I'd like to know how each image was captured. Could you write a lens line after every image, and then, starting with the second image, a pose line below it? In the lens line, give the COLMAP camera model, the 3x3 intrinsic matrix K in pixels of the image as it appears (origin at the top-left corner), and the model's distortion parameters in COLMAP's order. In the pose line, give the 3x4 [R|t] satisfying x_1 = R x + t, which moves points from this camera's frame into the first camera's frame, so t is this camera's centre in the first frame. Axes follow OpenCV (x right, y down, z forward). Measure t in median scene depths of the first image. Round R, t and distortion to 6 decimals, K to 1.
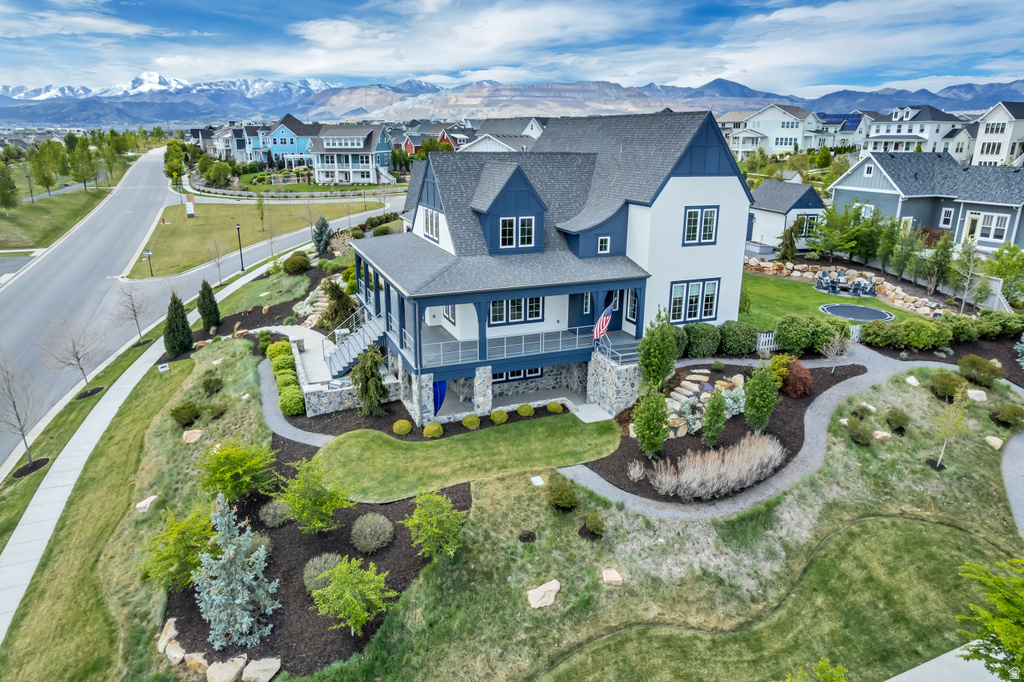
lens RADIAL K [[661.3, 0, 517.8], [0, 661.3, 342.2], [0, 0, 1]] dist [-0.077501, 0.072420]
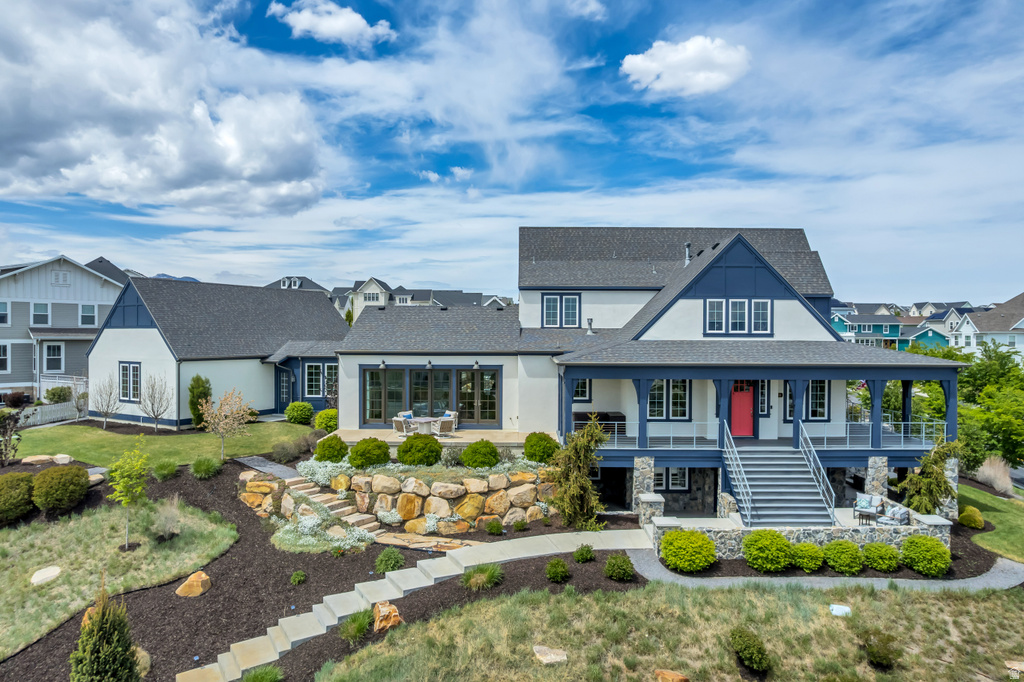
lens RADIAL K [[655.3, 0, 493.1], [0, 655.3, 338.3], [0, 0, 1]] dist [-0.065969, 0.057075]
pose [[0.408152, -0.012479, 0.912829, -1.073362], [0.271664, 0.956268, -0.108396, -0.161947], [-0.871556, 0.292225, 0.393693, 1.030109]]
